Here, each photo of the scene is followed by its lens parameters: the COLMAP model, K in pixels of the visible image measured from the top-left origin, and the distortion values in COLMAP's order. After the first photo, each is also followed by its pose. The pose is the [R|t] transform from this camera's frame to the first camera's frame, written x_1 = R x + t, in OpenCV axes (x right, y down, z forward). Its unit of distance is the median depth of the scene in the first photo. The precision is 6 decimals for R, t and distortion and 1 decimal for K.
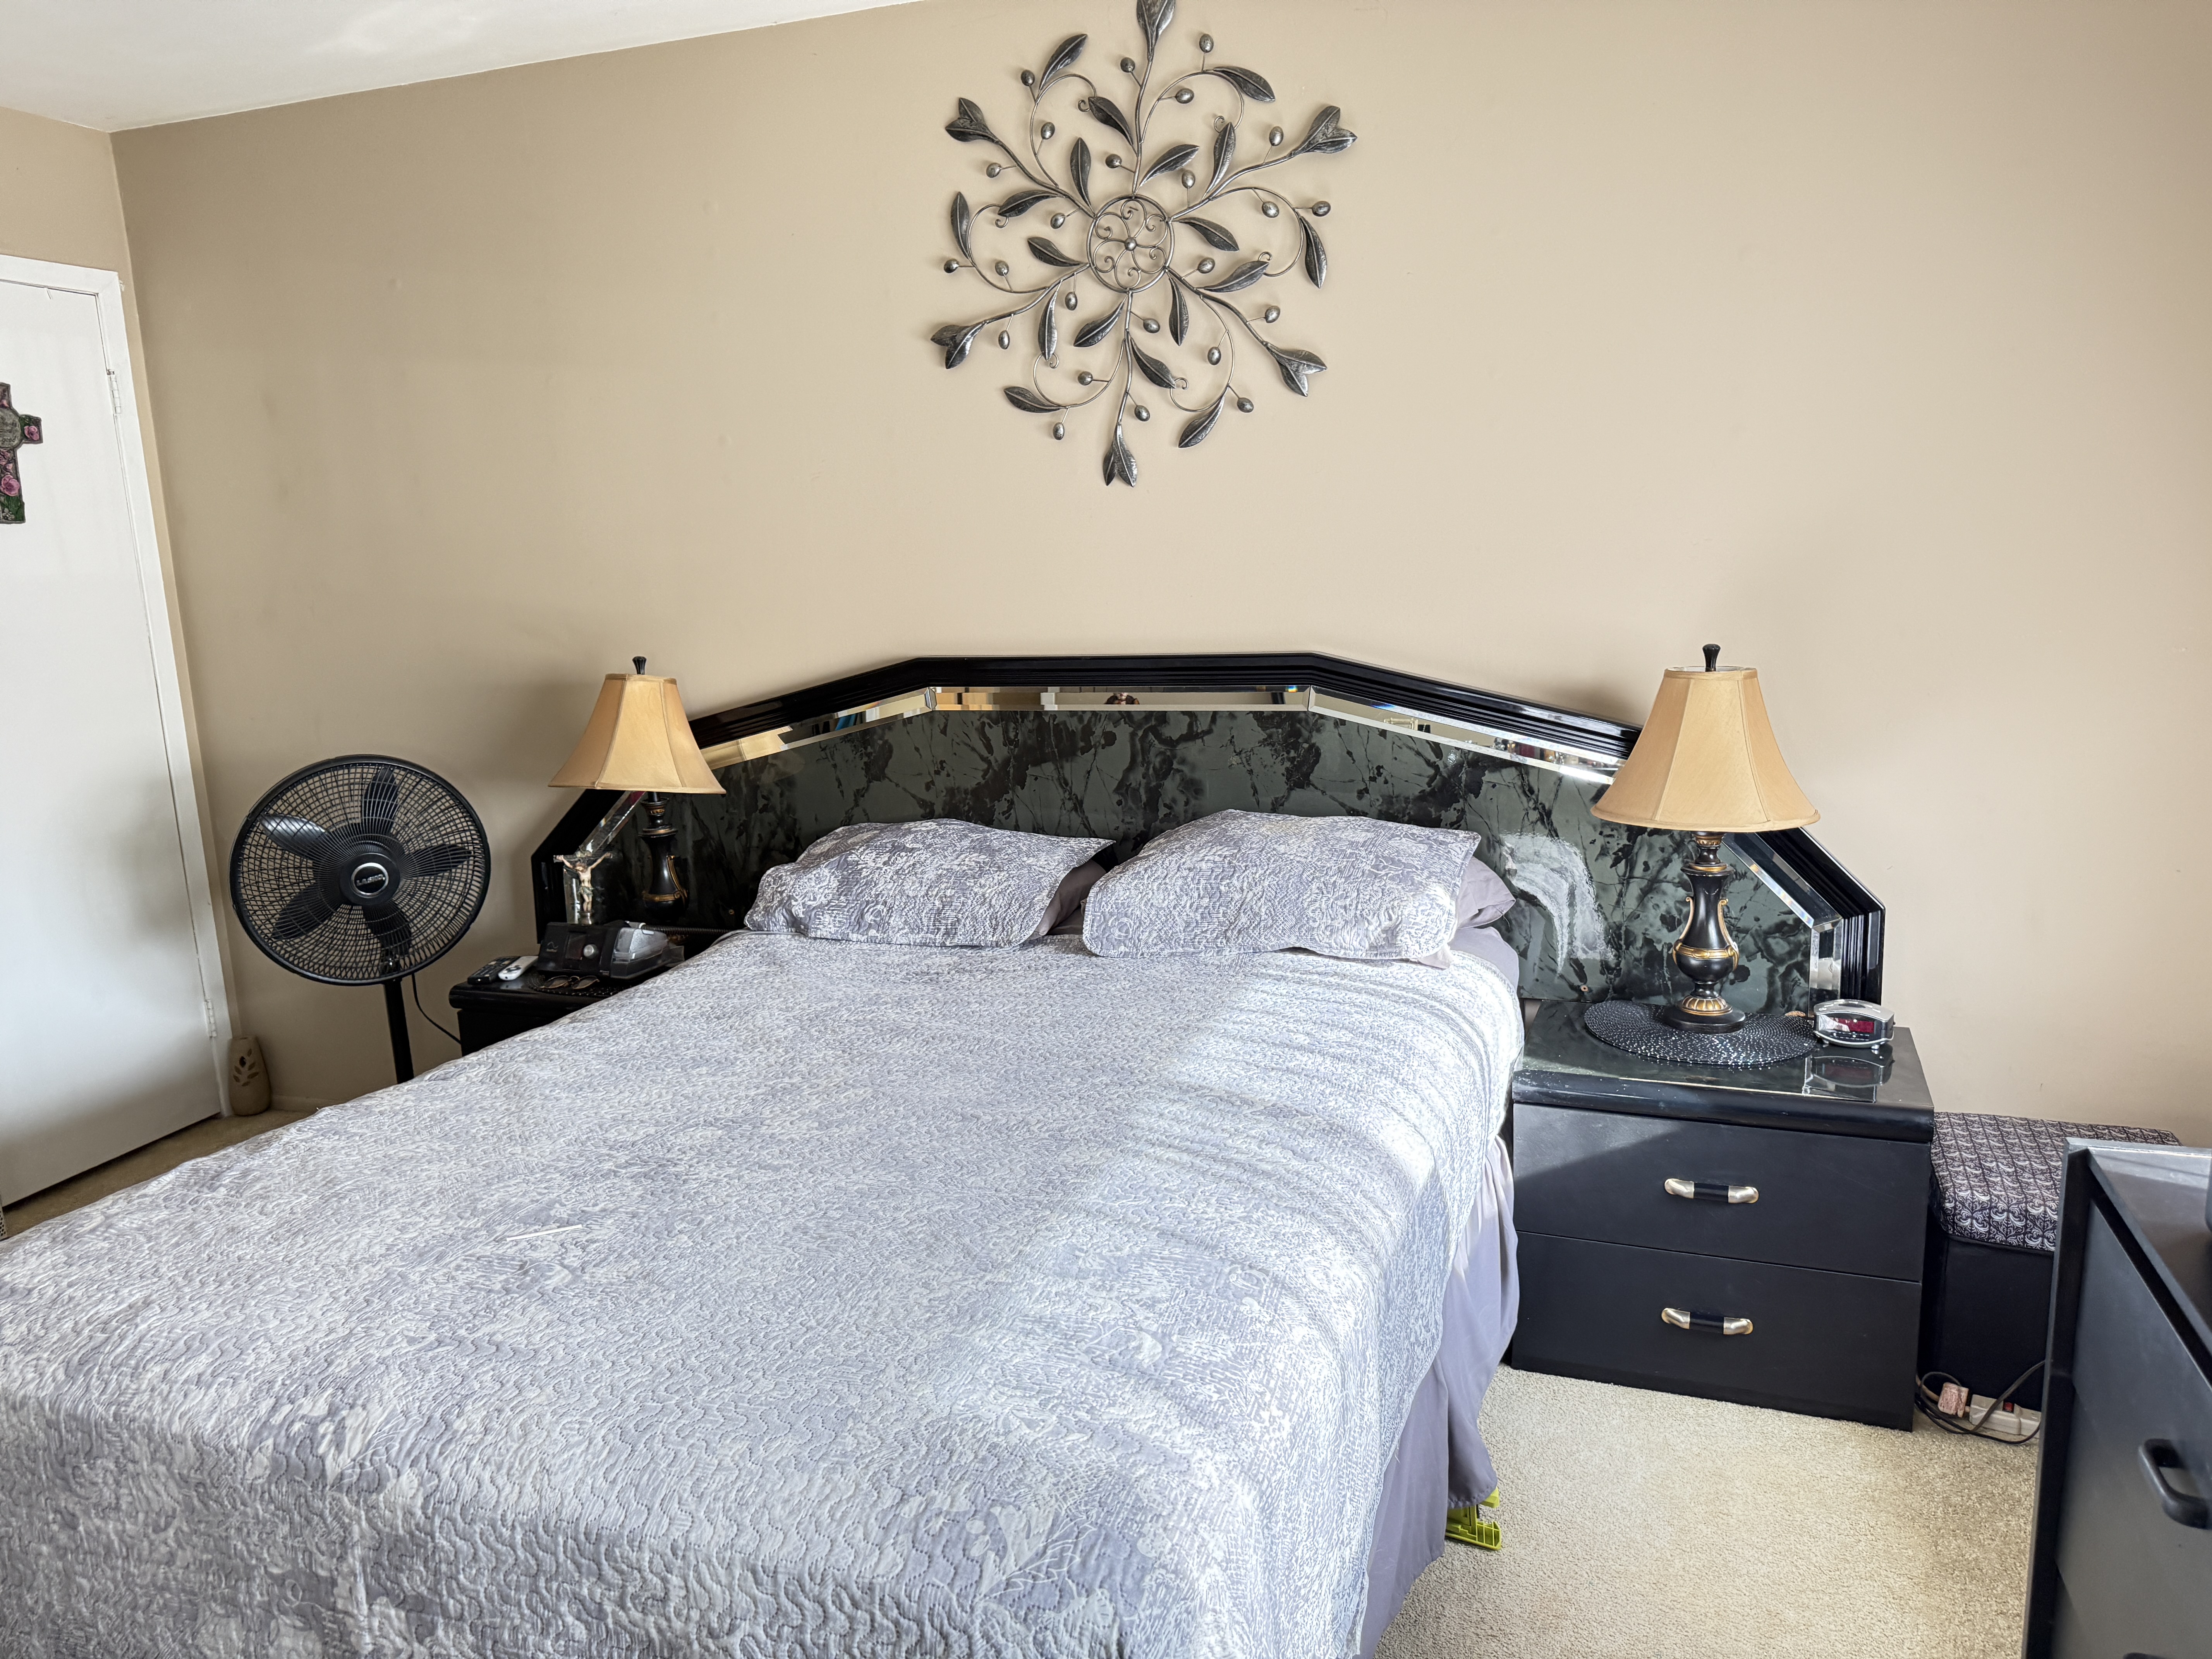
lens RADIAL K [[1546.2, 0, 1104.6], [0, 1546.2, 848.2], [0, 0, 1]] dist [0.092684, -0.240704]
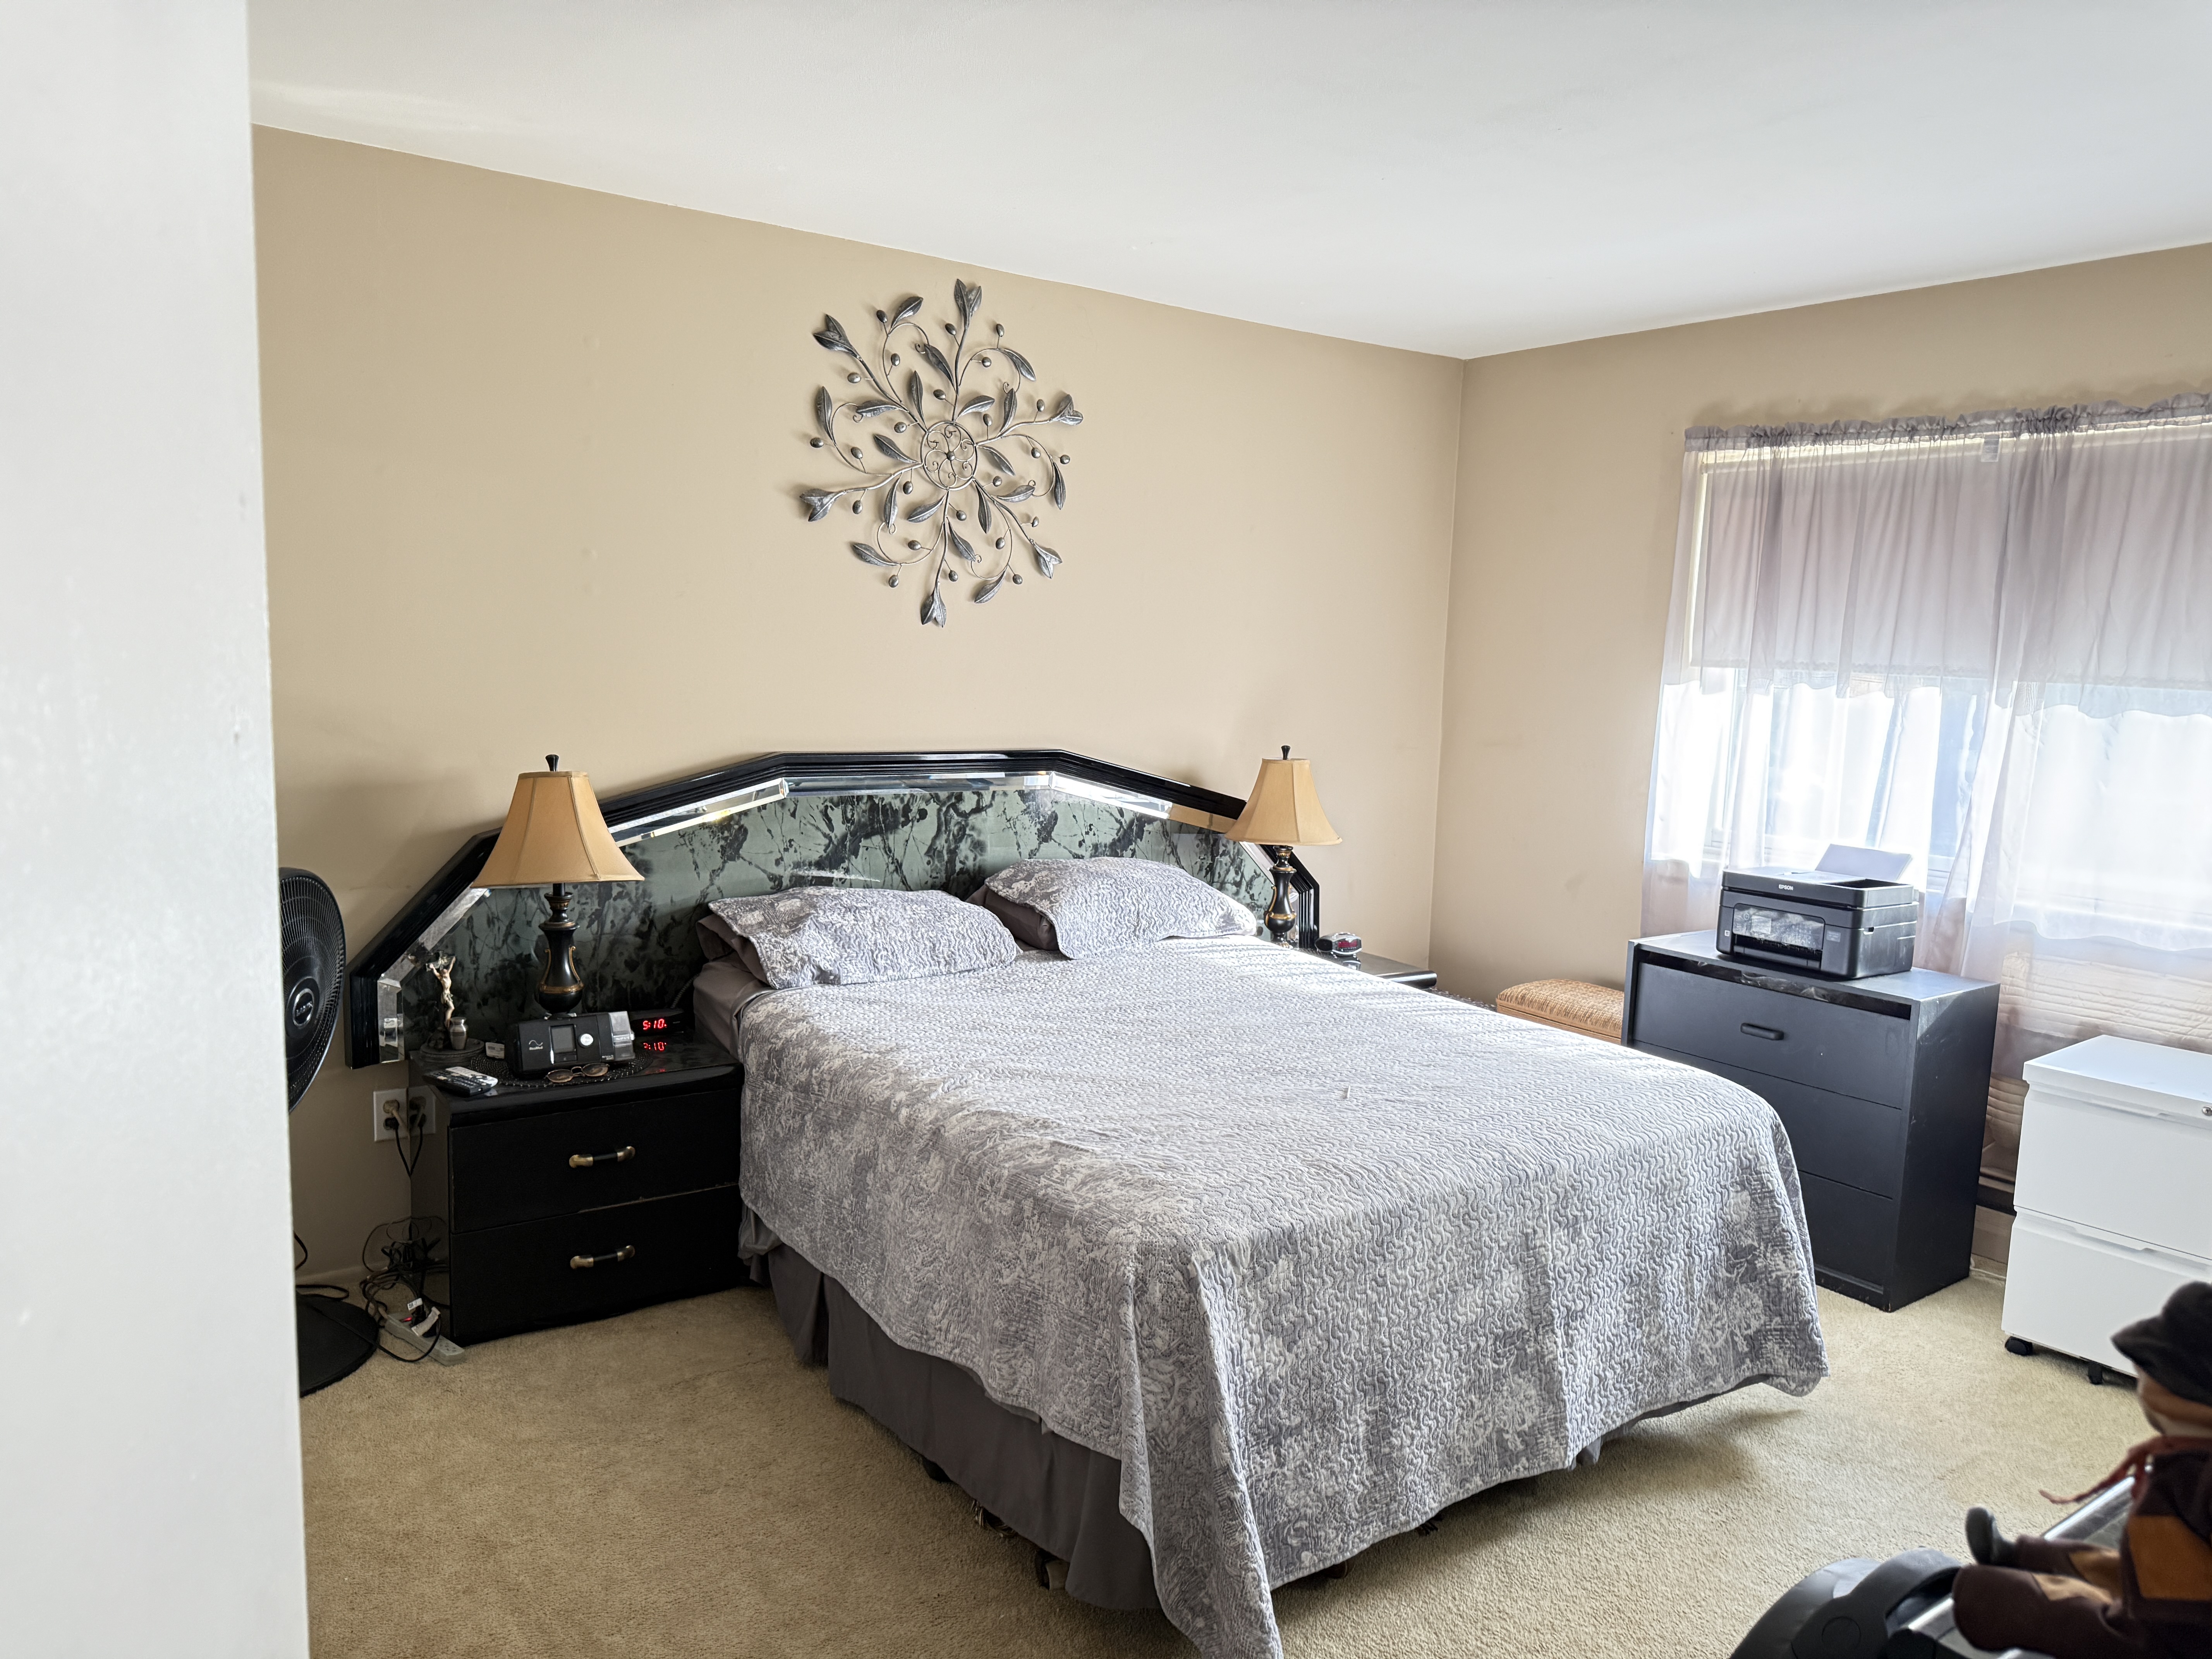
lens RADIAL K [[1611.0, 0, 1154.5], [0, 1611.0, 832.9], [0, 0, 1]] dist [0.098171, -0.110870]
pose [[0.542252, -0.047013, 0.838899, -1.083138], [0.103266, 0.994593, -0.011011, -0.020661], [-0.833846, 0.092601, 0.544175, 0.098109]]
